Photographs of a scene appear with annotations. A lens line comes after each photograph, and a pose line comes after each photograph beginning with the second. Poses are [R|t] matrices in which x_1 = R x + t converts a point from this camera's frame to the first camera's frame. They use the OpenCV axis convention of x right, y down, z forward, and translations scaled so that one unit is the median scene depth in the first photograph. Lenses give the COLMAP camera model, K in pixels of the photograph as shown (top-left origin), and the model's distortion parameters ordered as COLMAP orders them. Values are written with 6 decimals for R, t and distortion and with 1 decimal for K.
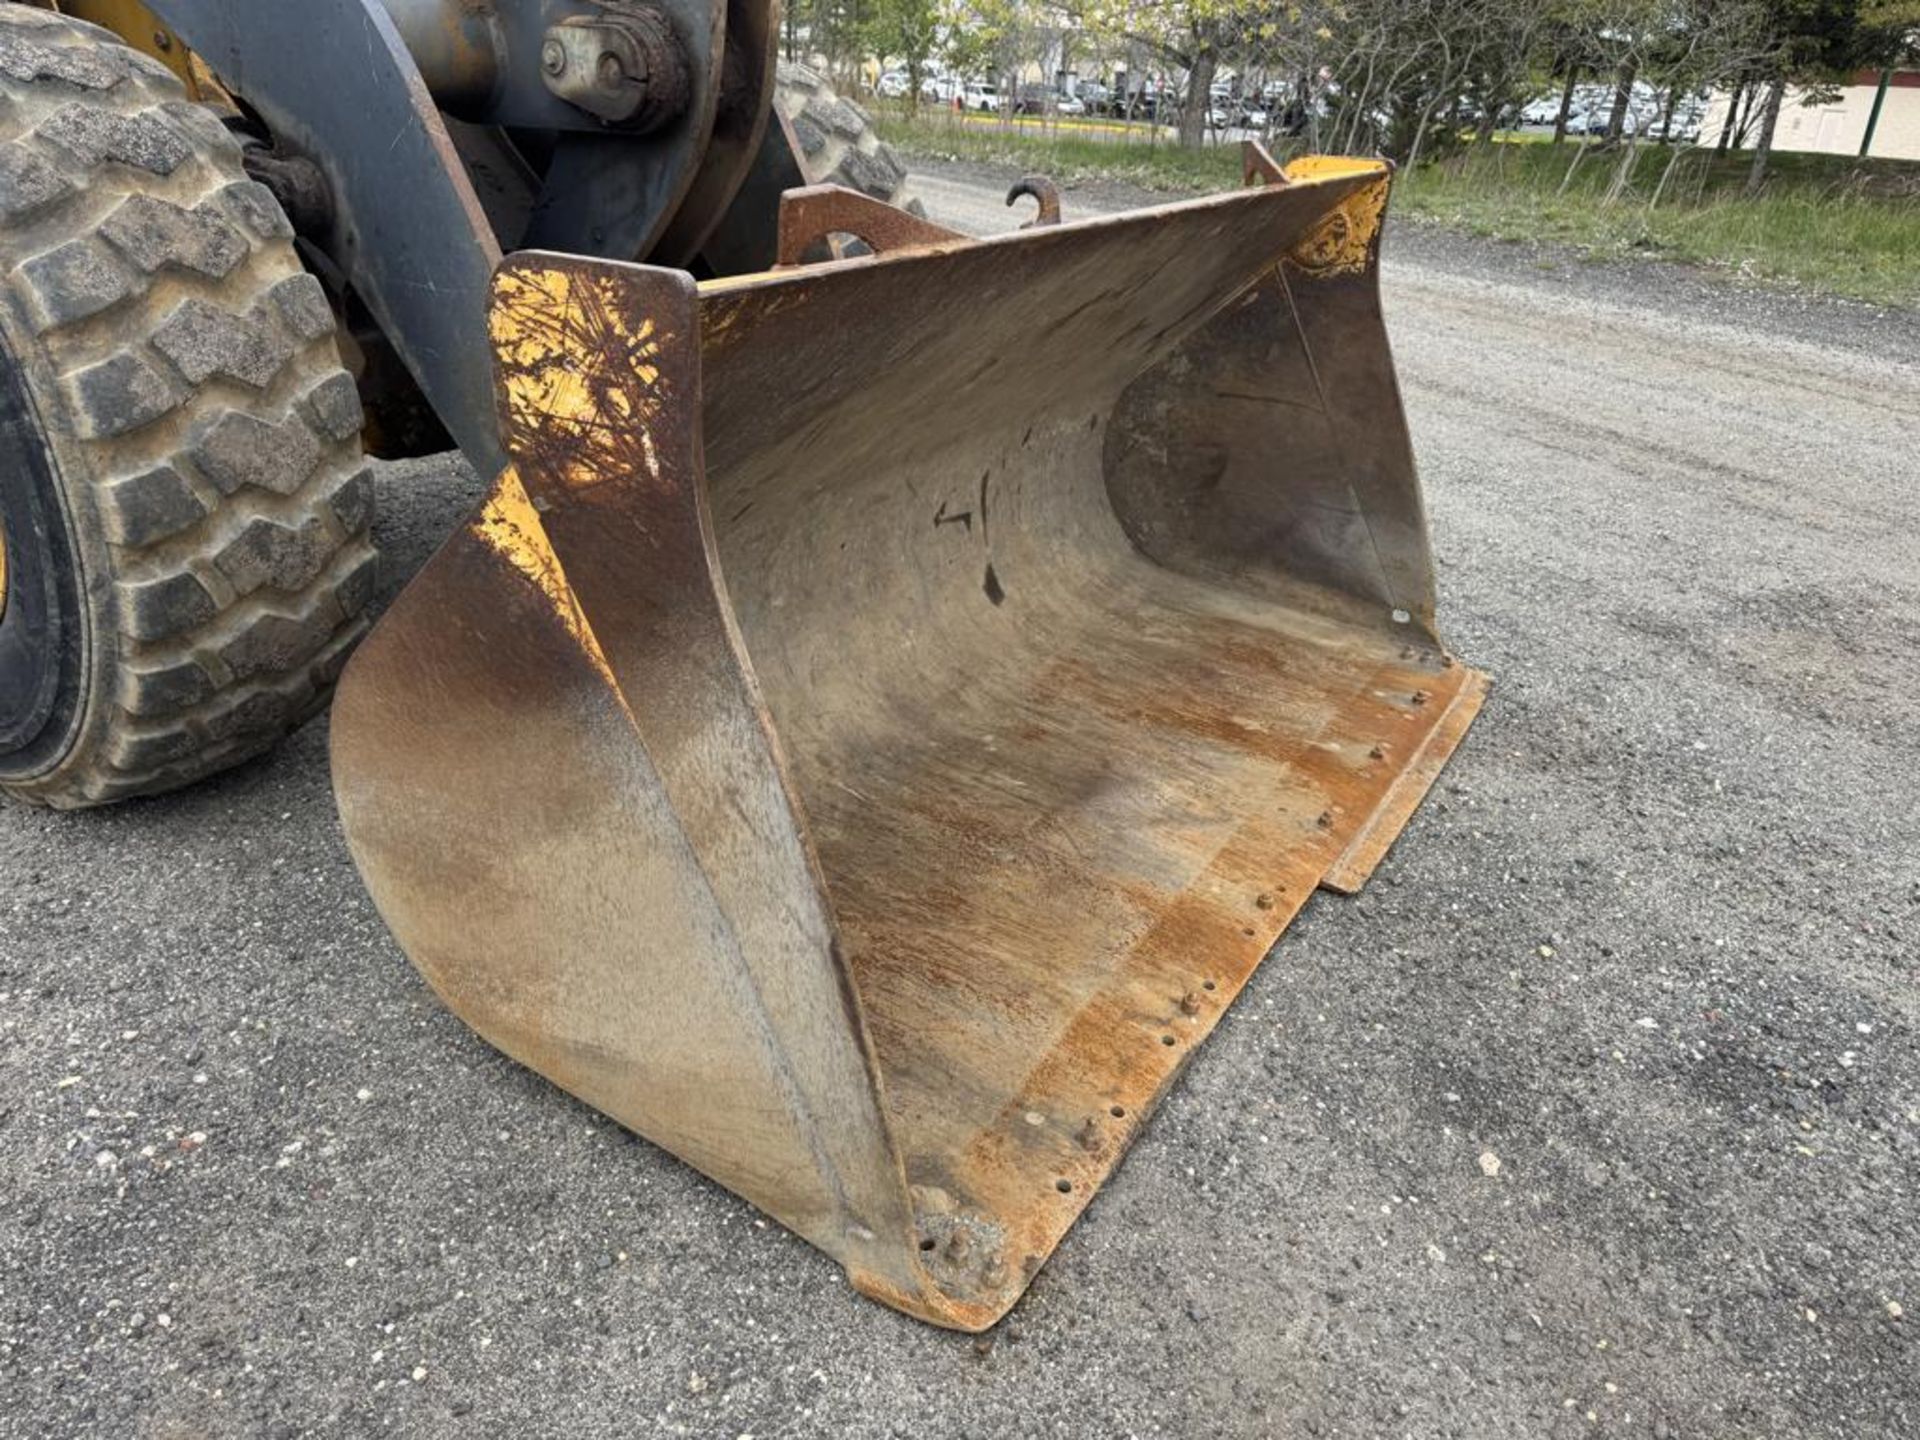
lens RADIAL K [[1354.2, 0, 956.5], [0, 1354.2, 725.5], [0, 0, 1]] dist [0.074761, -0.094239]
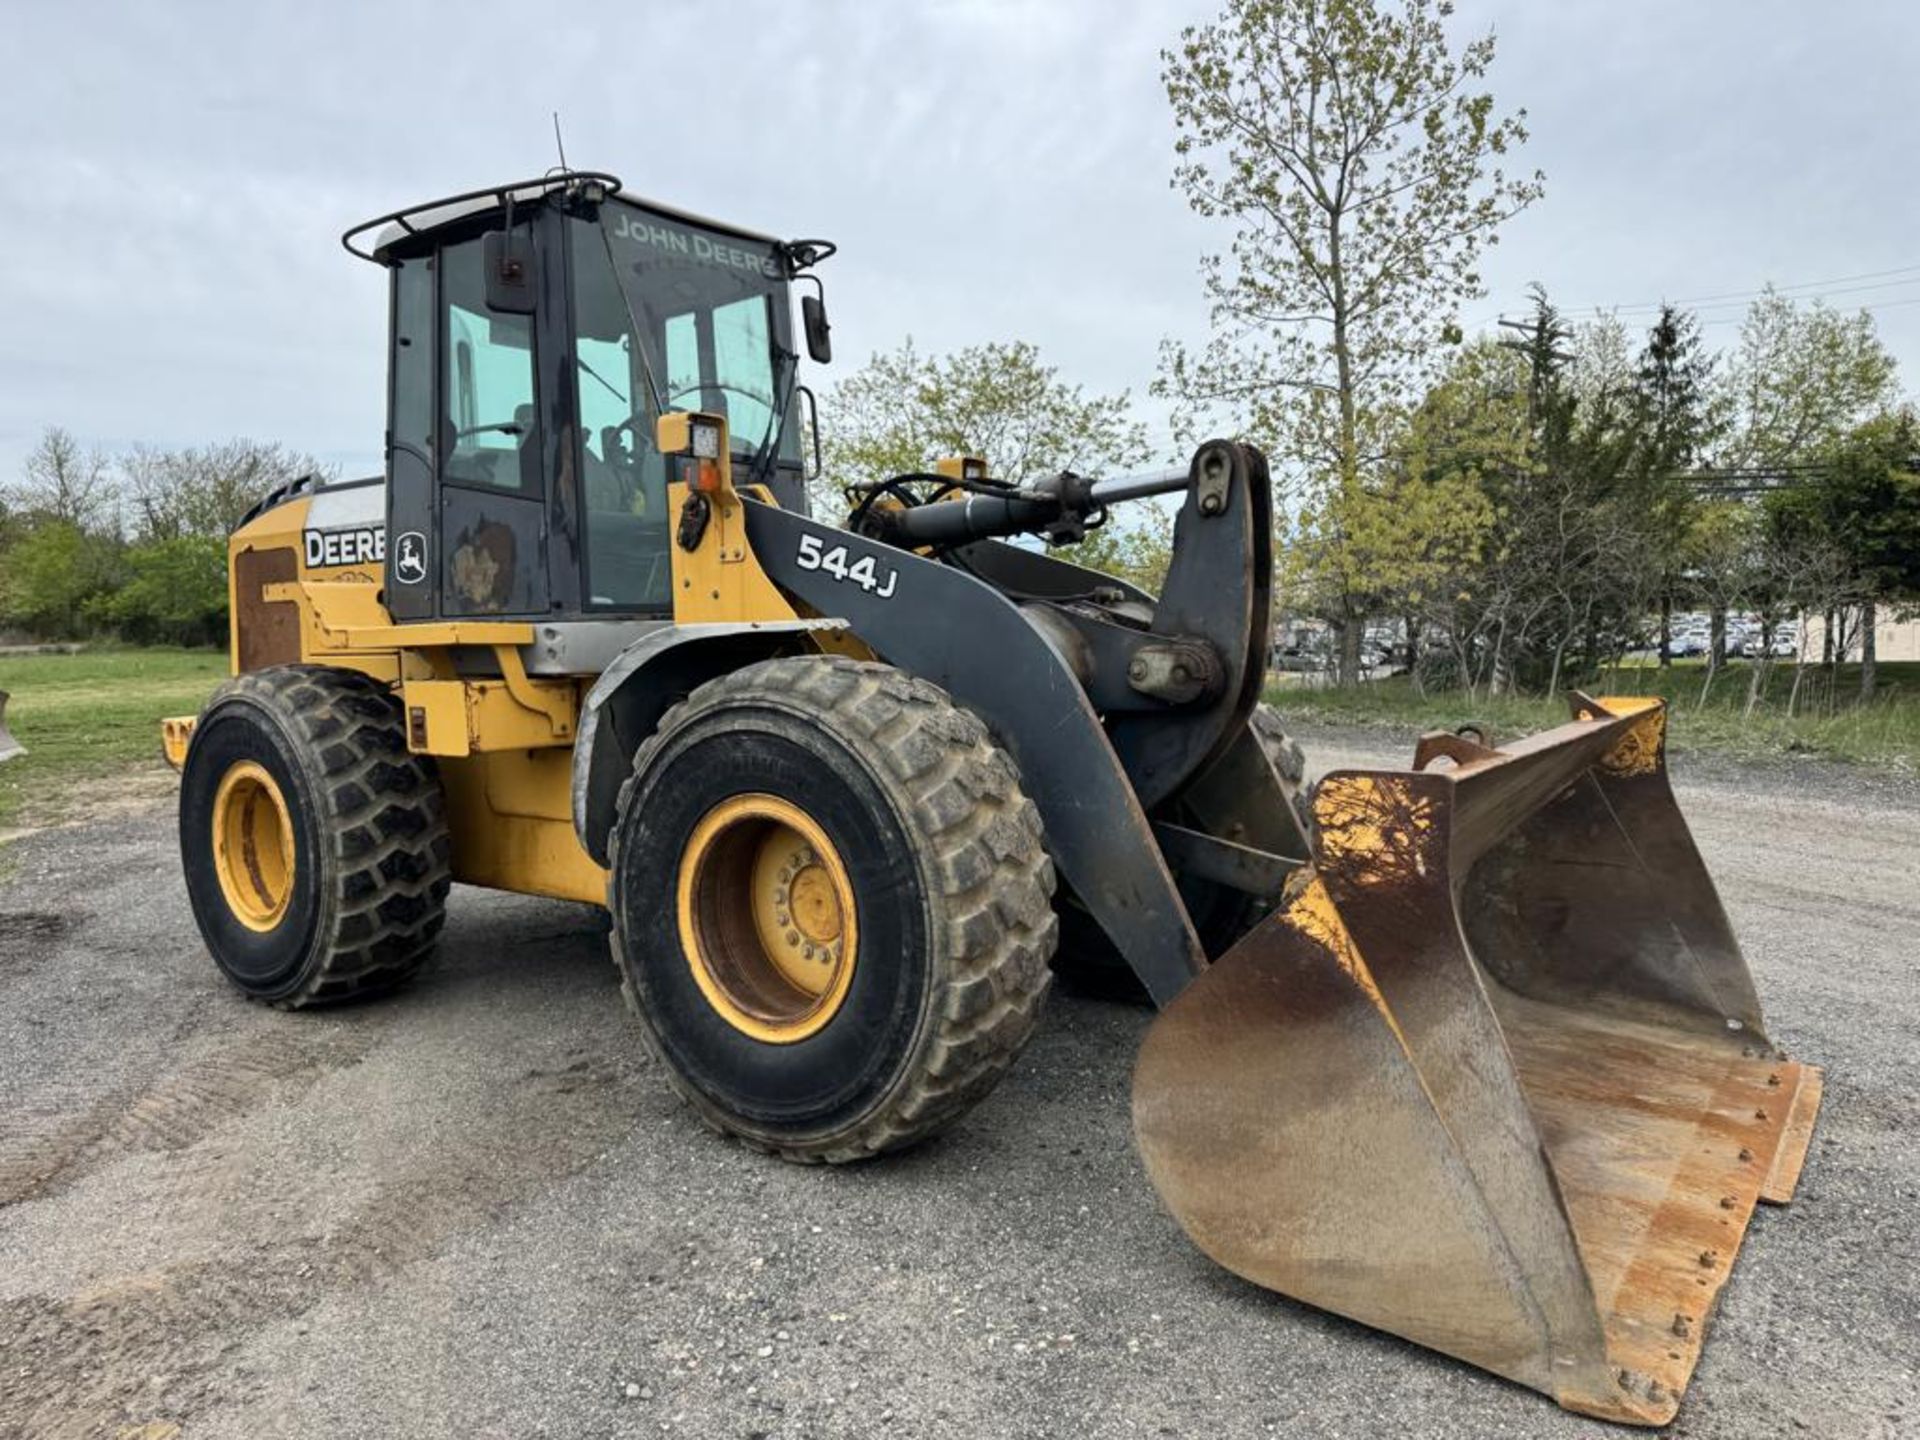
lens RADIAL K [[1349.7, 0, 957.6], [0, 1349.7, 710.1], [0, 0, 1]] dist [0.085667, -0.122288]
pose [[0.995005, -0.052528, -0.084892, -0.449330], [0.016048, 0.923477, -0.383319, 0.209777], [0.098531, 0.380042, 0.919706, -0.588587]]
